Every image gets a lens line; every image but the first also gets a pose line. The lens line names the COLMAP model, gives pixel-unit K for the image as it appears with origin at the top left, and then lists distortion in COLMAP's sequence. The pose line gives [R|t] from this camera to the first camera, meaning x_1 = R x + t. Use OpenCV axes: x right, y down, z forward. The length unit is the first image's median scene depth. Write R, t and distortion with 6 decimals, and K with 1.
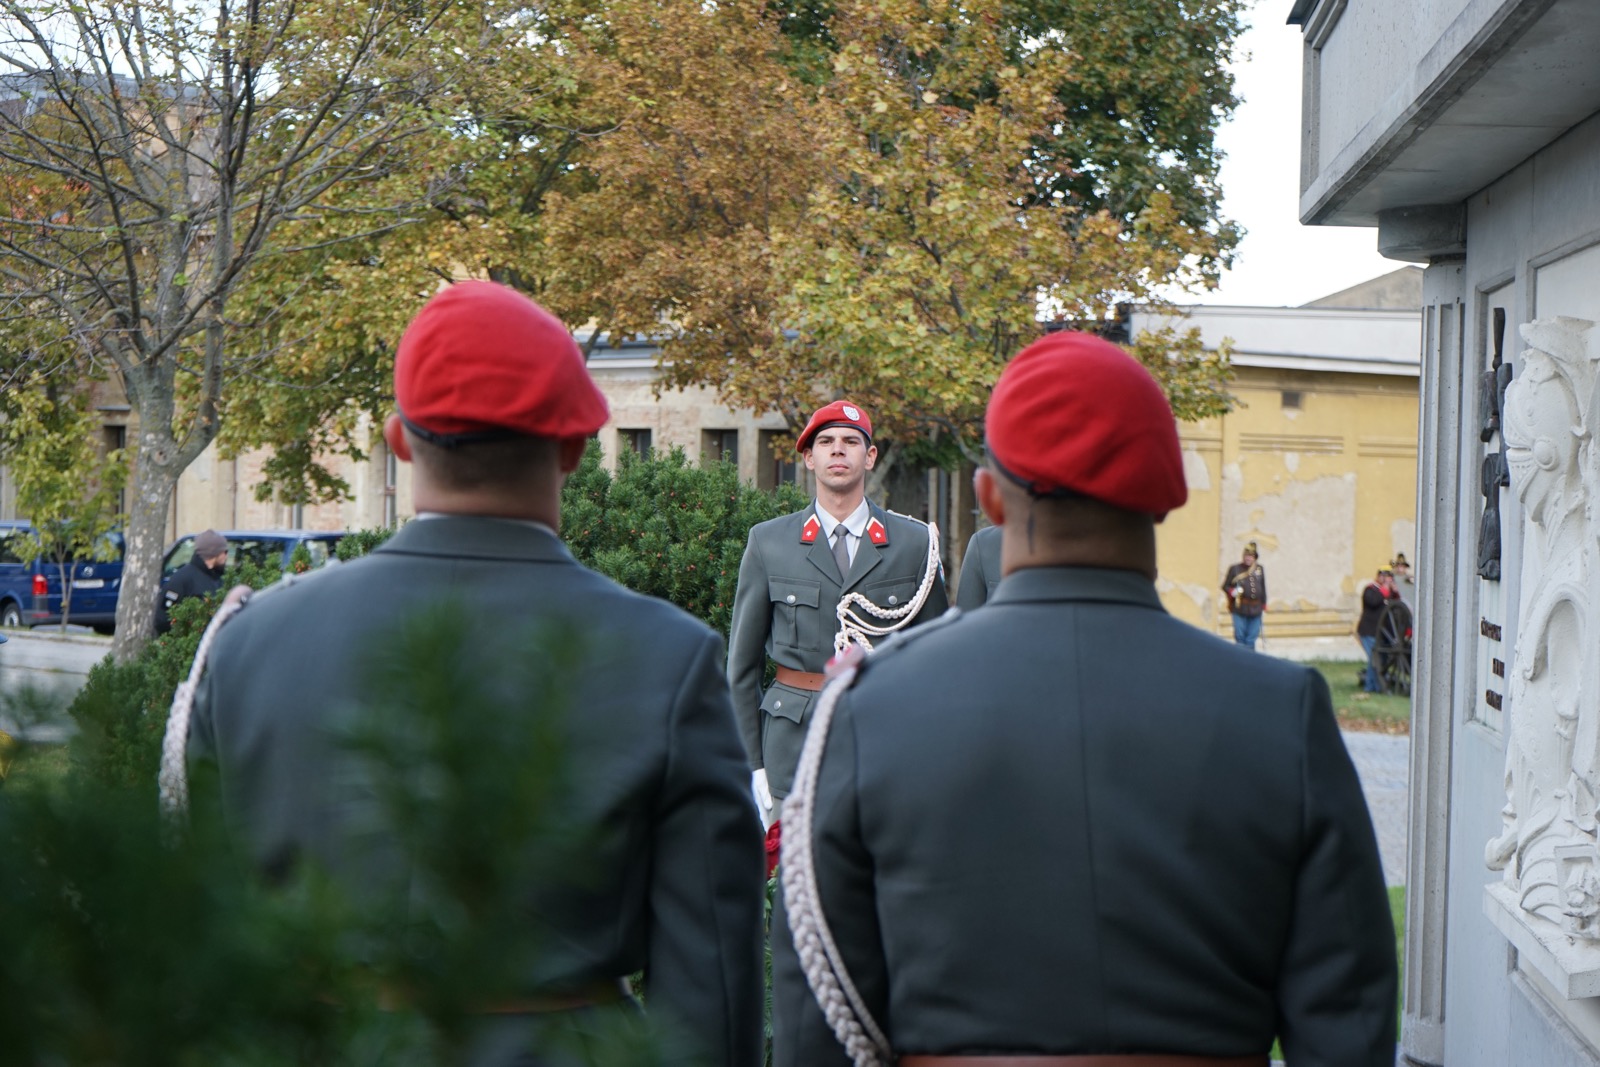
lens RADIAL K [[3280.8, 0, 801.3], [0, 3280.8, 534.9], [0, 0, 1]] dist [0.041227, 0.000000]
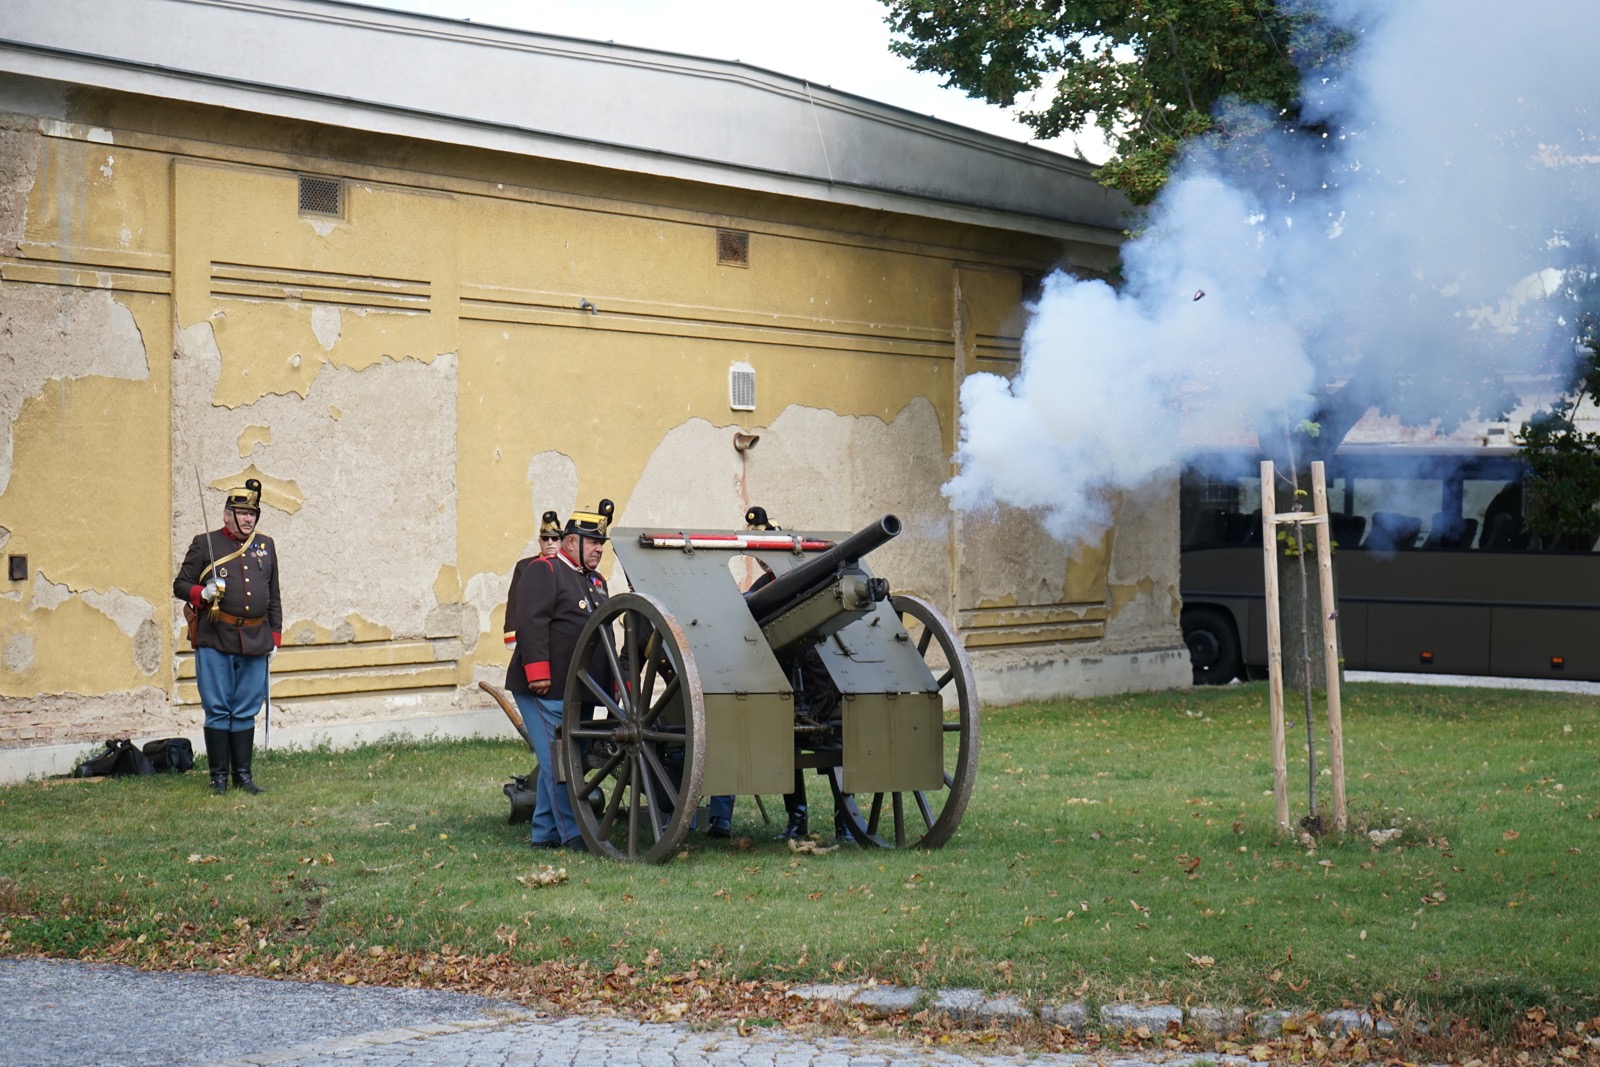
lens RADIAL K [[3280.8, 0, 801.0], [0, 3280.8, 536.4], [0, 0, 1]] dist [0.041227, 0.000000]
pose [[0.952015, -0.012374, 0.305802, 0.073507], [0.016335, 0.999813, -0.010396, 0.014346], [-0.305616, 0.014892, 0.952038, 0.557620]]
